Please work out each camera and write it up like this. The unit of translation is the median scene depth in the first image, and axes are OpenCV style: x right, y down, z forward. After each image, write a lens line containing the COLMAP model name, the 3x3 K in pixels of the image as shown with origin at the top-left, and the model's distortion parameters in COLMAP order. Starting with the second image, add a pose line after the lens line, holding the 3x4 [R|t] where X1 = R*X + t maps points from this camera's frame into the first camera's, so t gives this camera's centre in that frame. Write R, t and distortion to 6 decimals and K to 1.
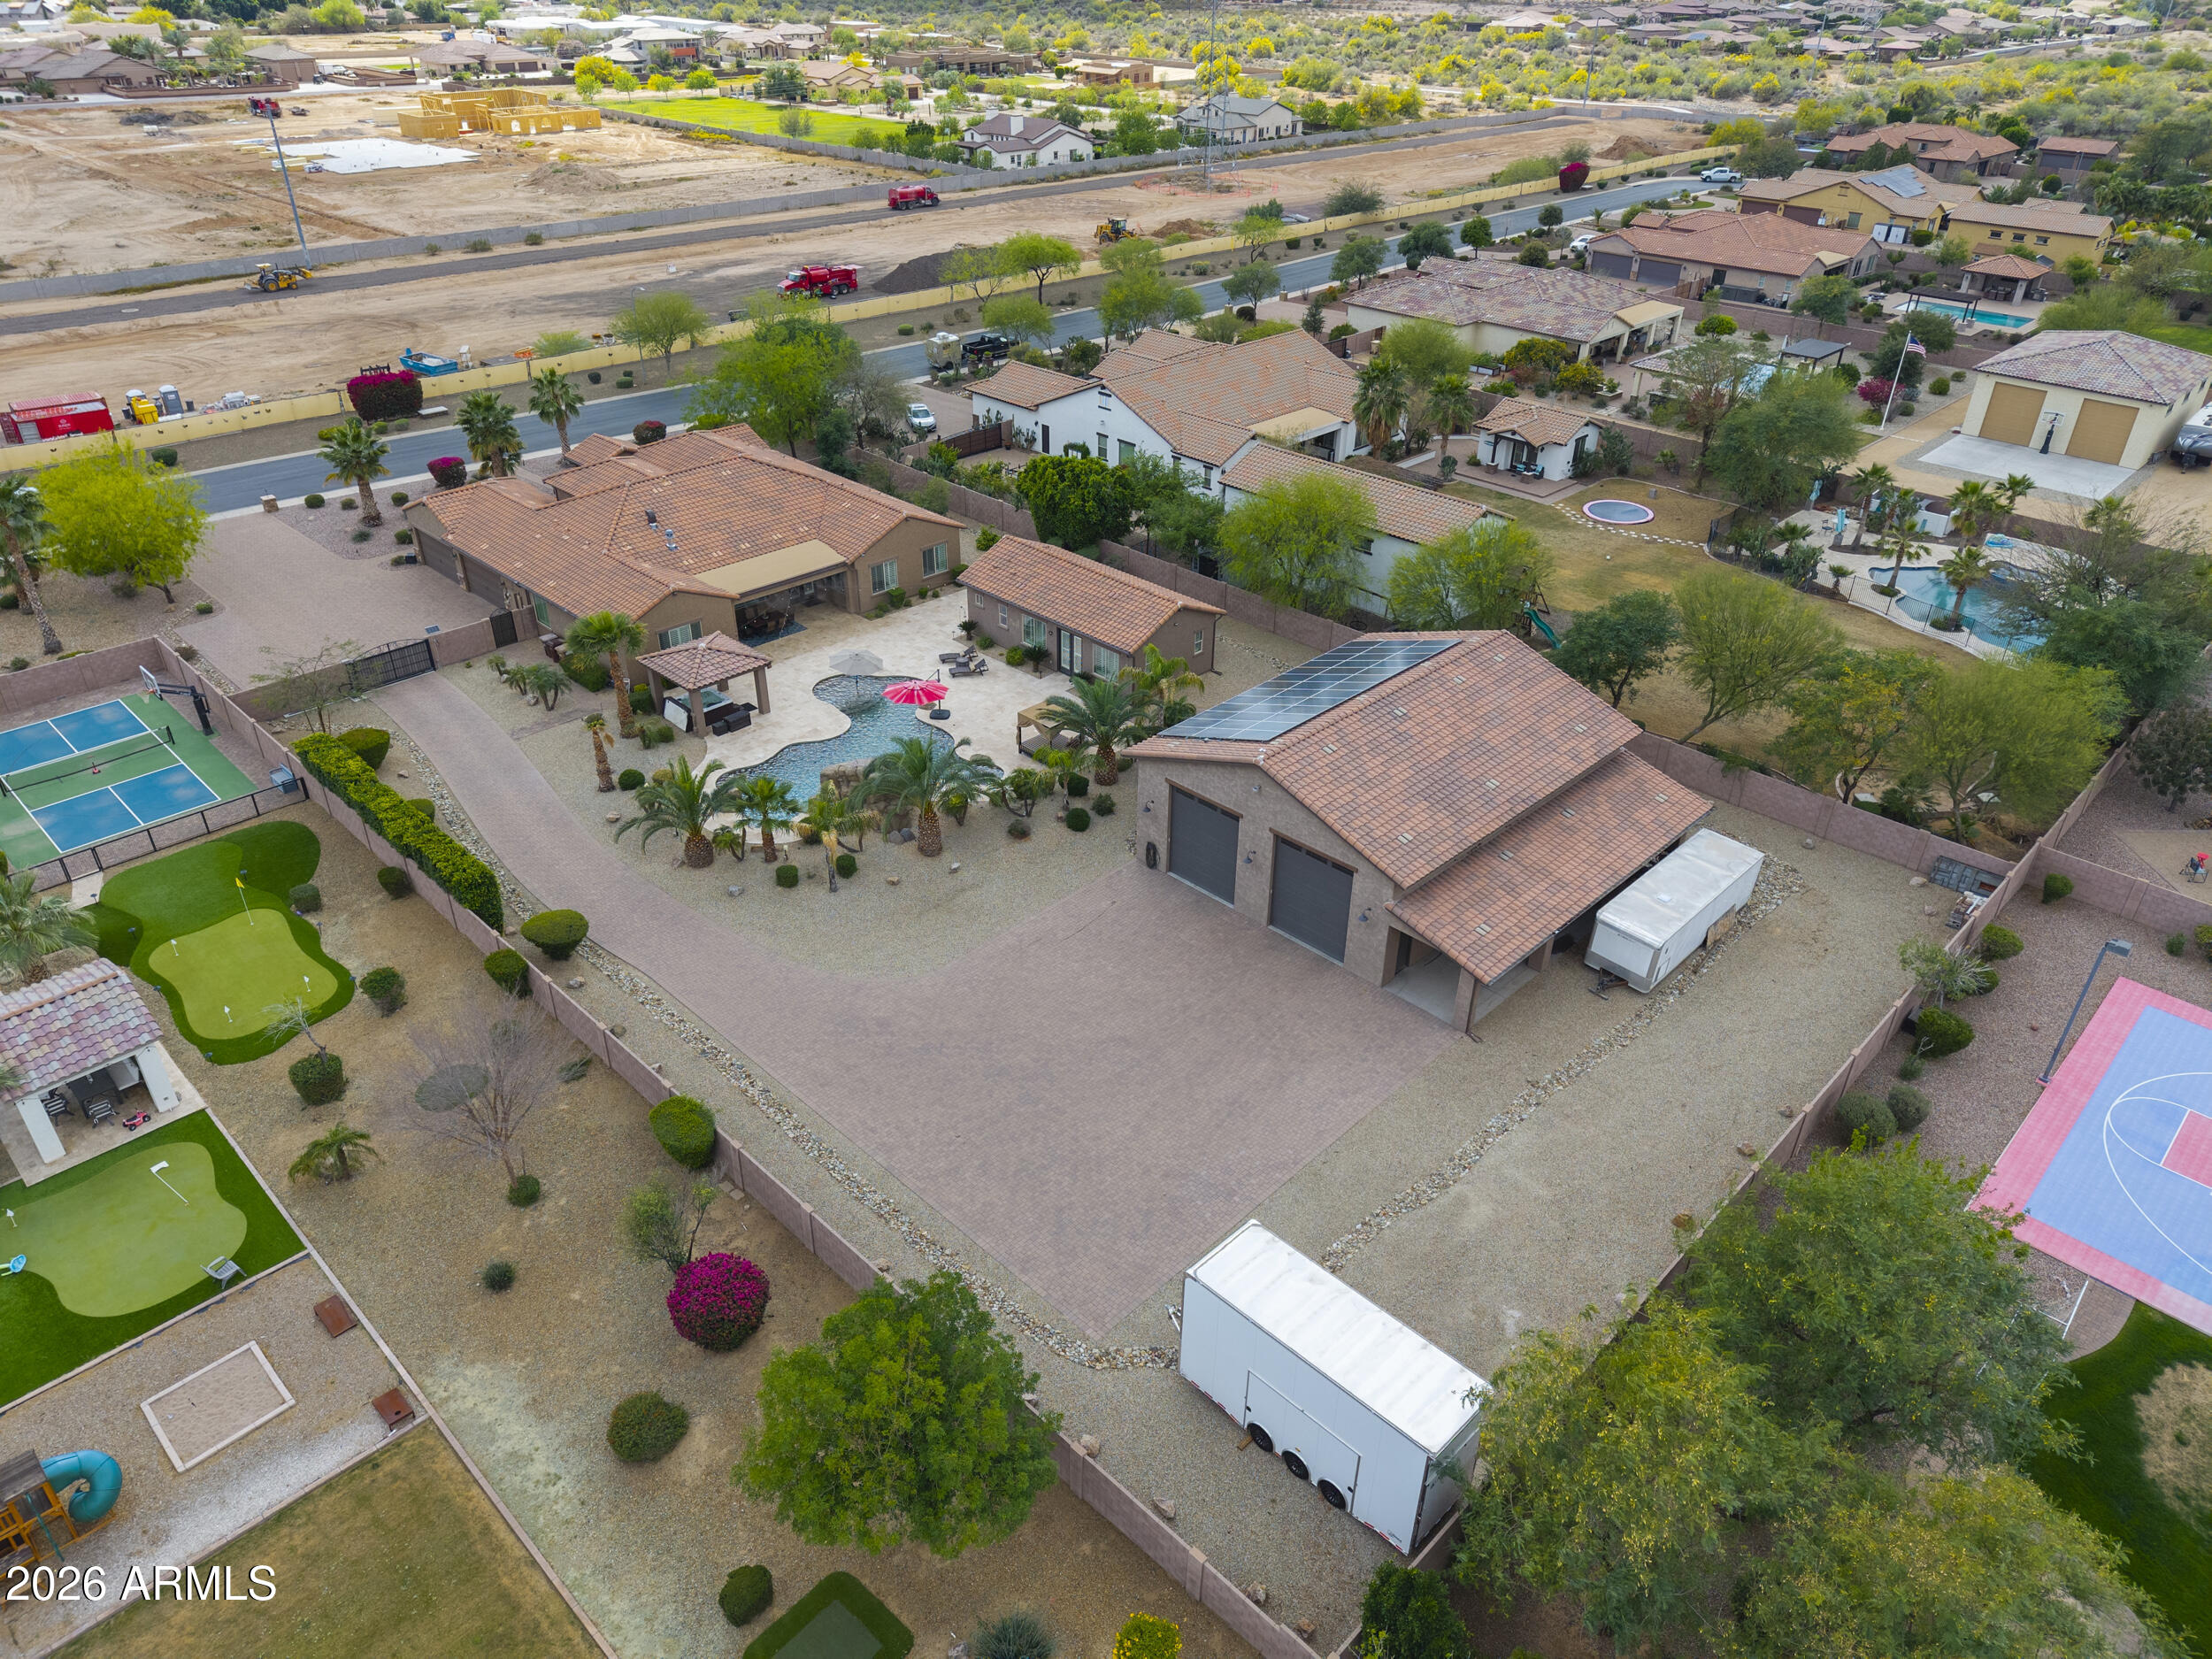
lens RADIAL K [[1478.0, 0, 1111.8], [0, 1478.0, 826.7], [0, 0, 1]] dist [0.026865, -0.022188]
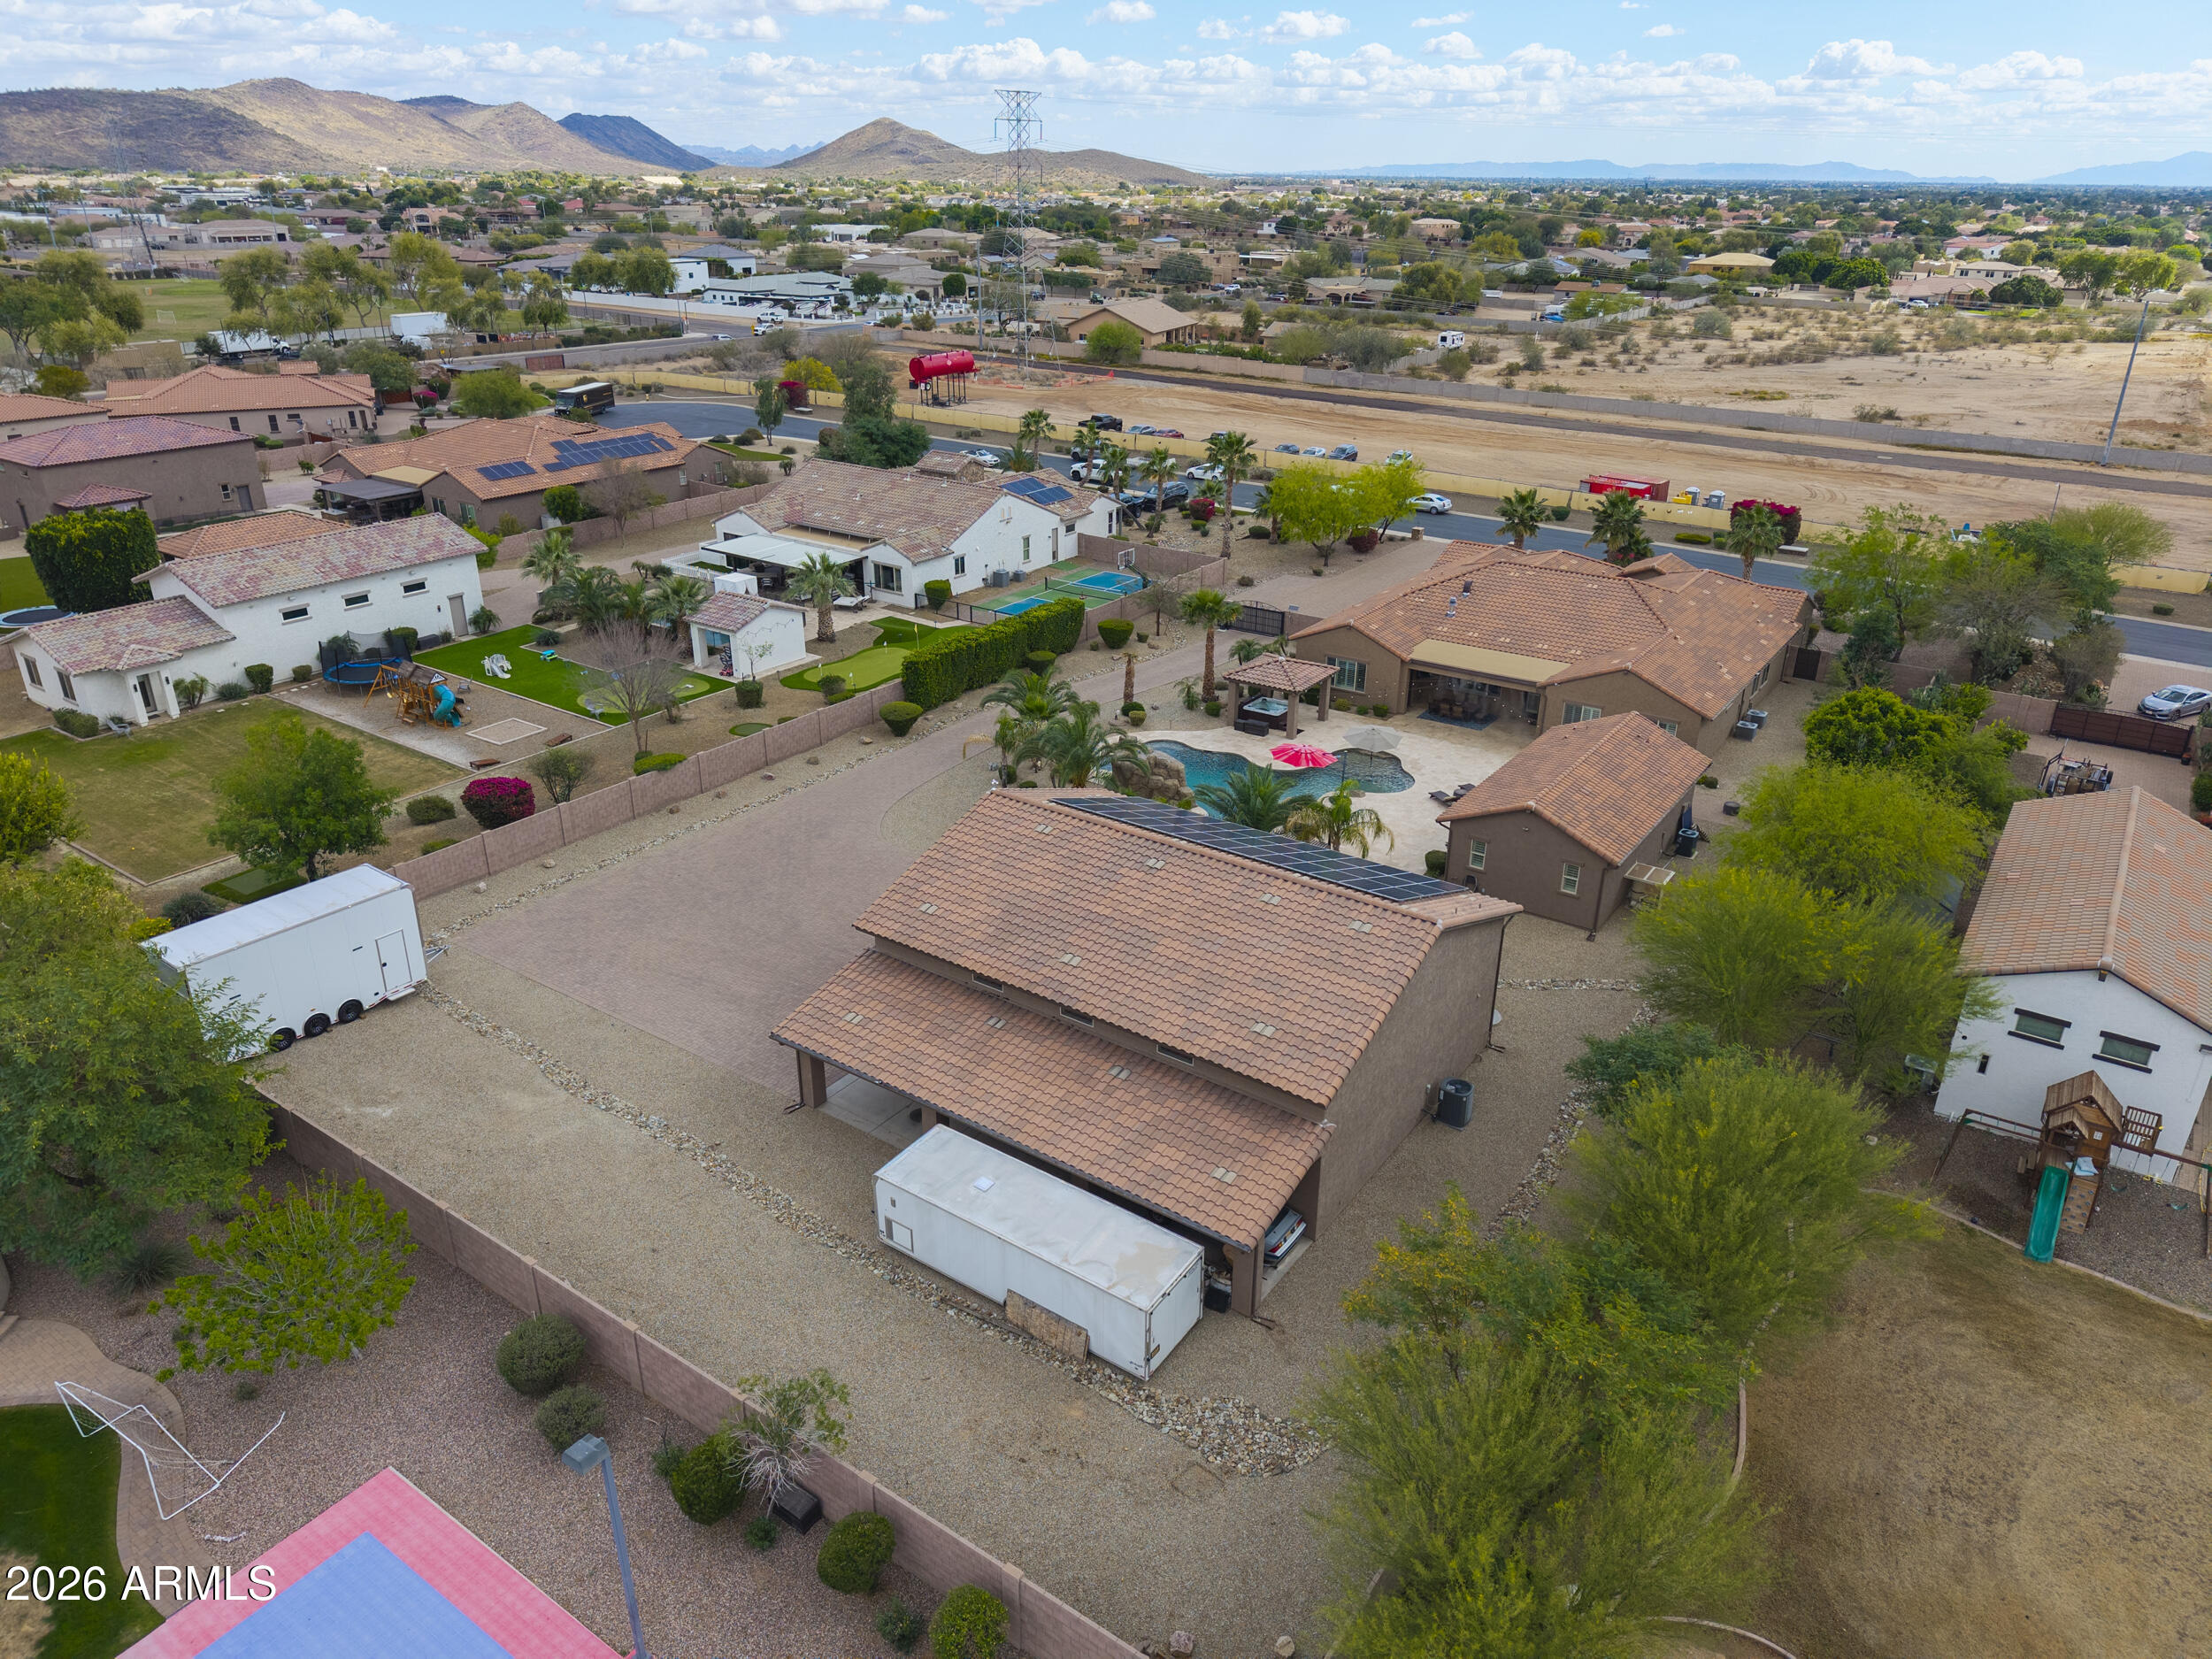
lens RADIAL K [[1479.0, 0, 1112.4], [0, 1479.0, 826.6], [0, 0, 1]] dist [0.026161, -0.023188]
pose [[0.163247, 0.387909, -0.907126, 0.765023], [-0.519005, 0.815717, 0.255420, -0.240896], [0.839038, 0.429106, 0.334490, 0.599022]]
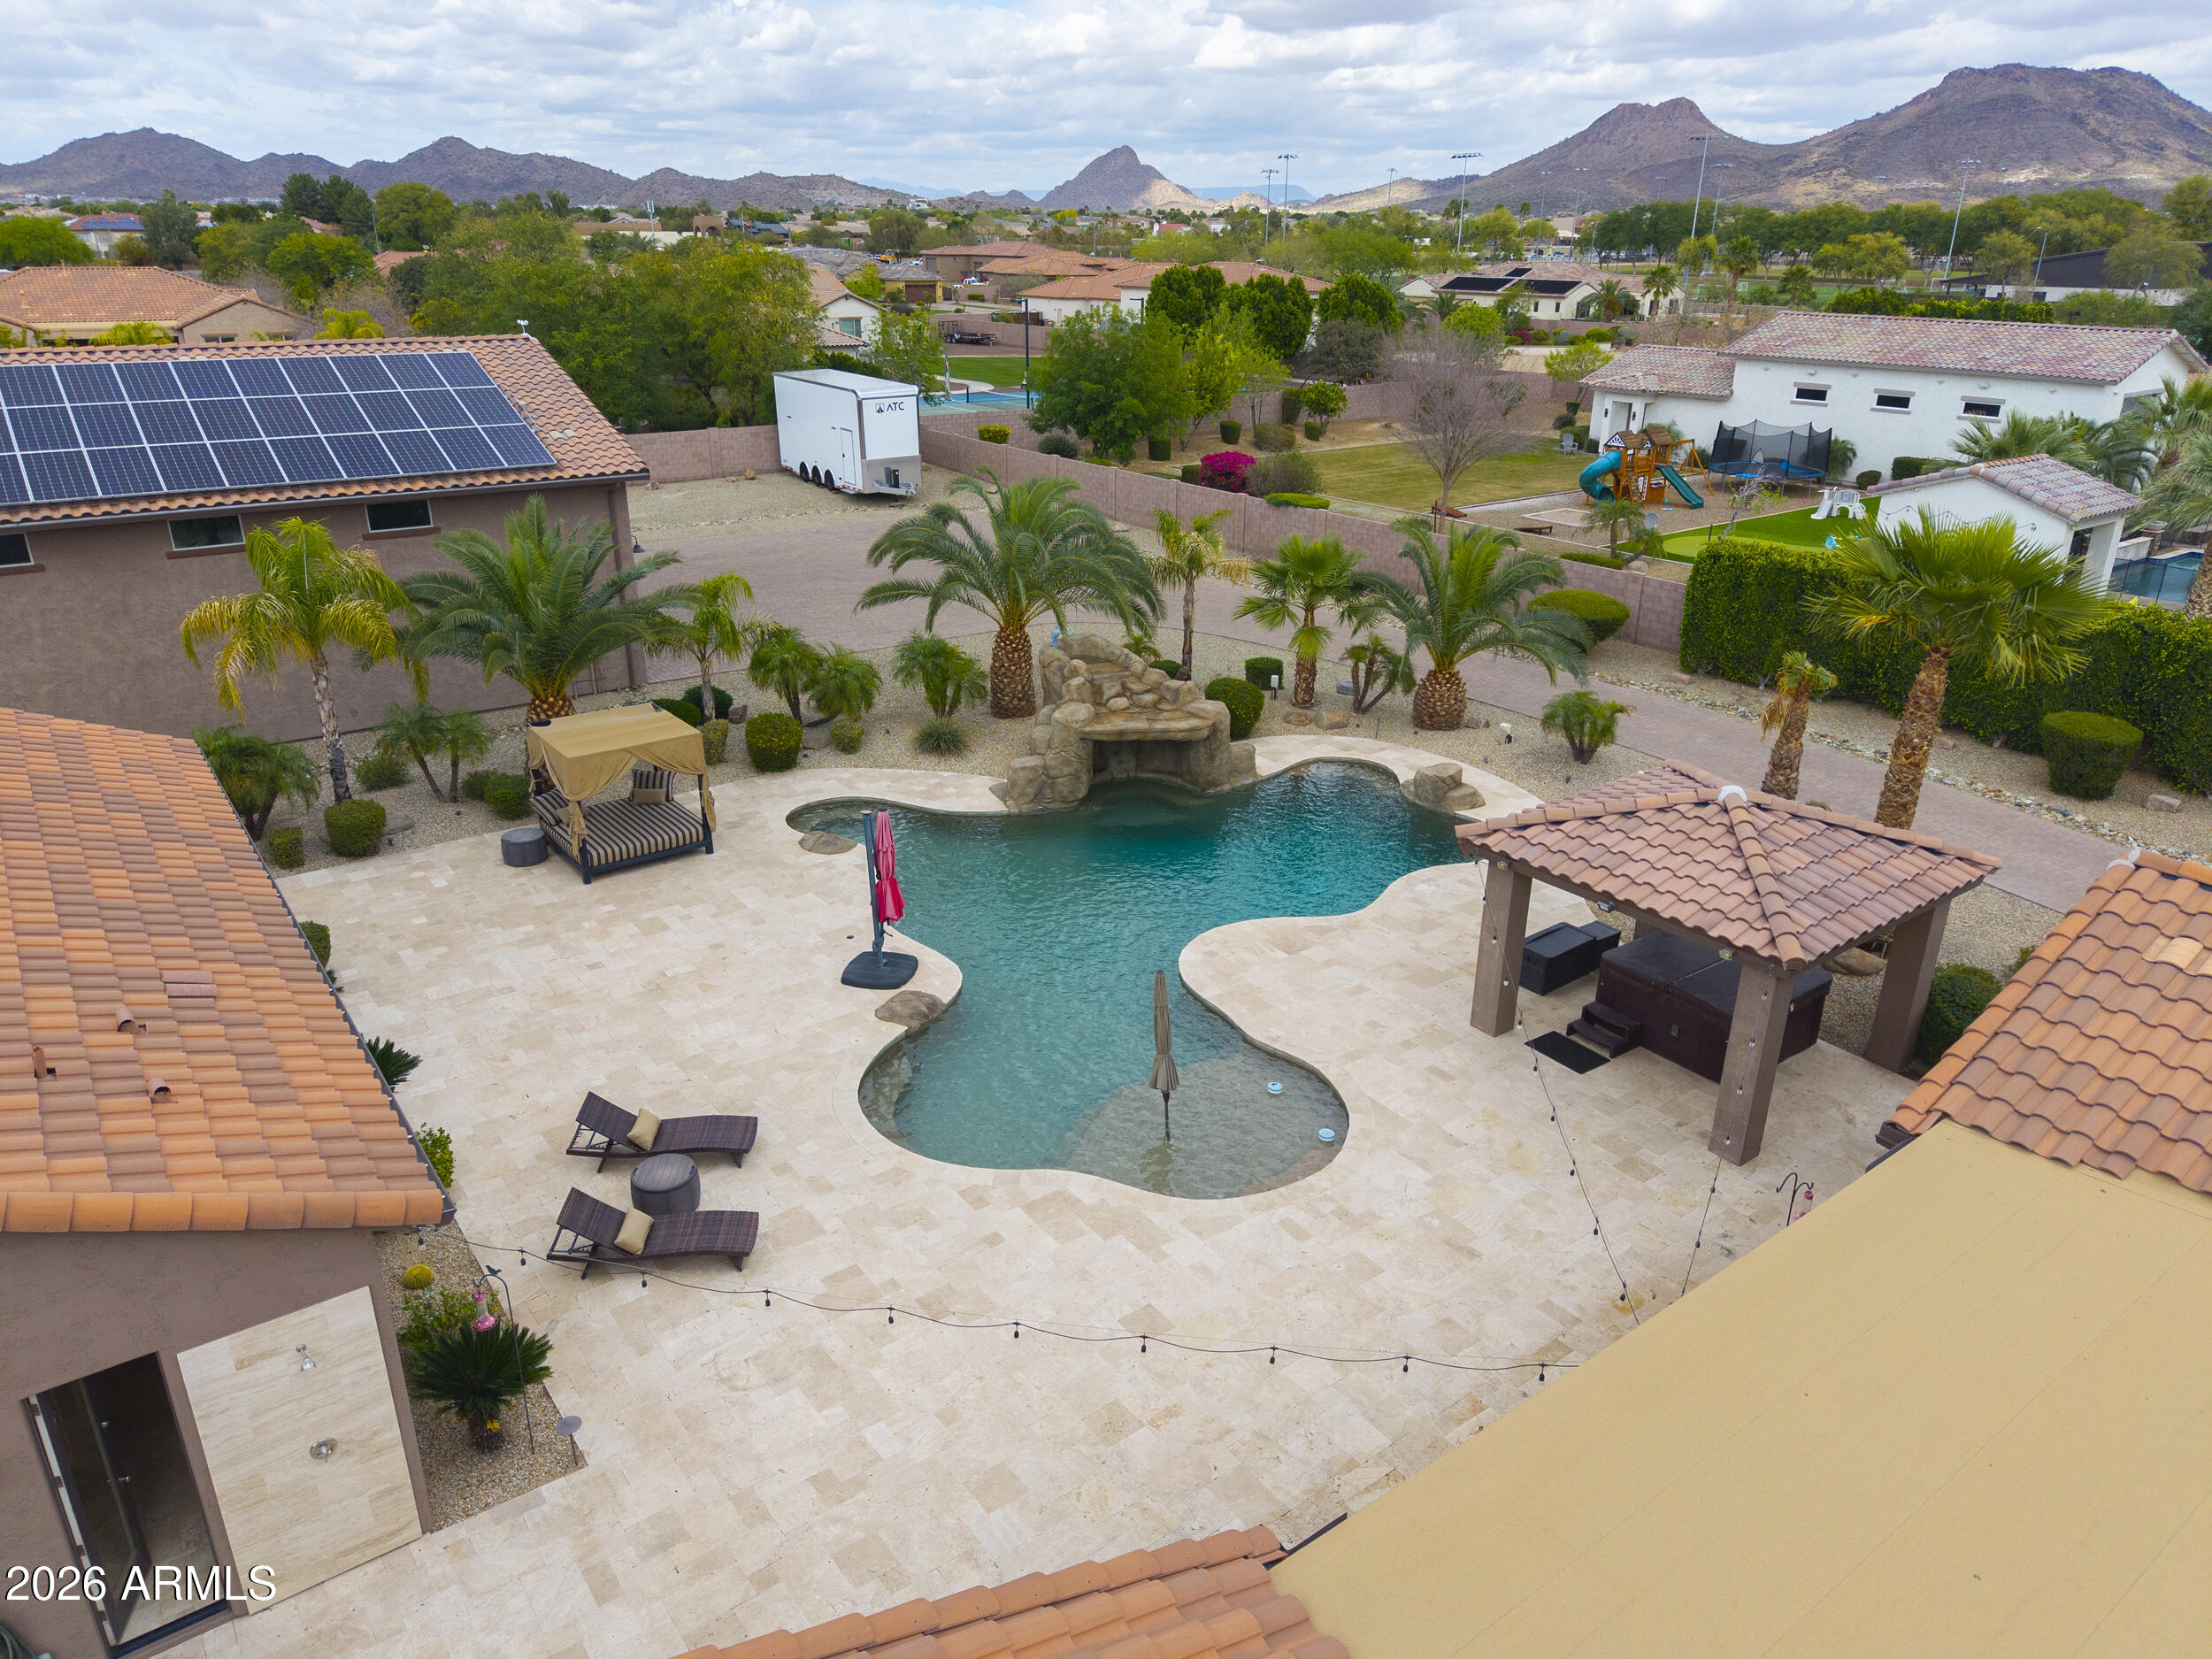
lens RADIAL K [[1479.0, 0, 1112.4], [0, 1479.0, 826.6], [0, 0, 1]] dist [0.026161, -0.023188]
pose [[-0.988172, -0.080721, 0.130382, -0.209182], [0.056294, 0.599924, 0.798074, -0.342051], [-0.142641, 0.795974, -0.588285, 1.207123]]
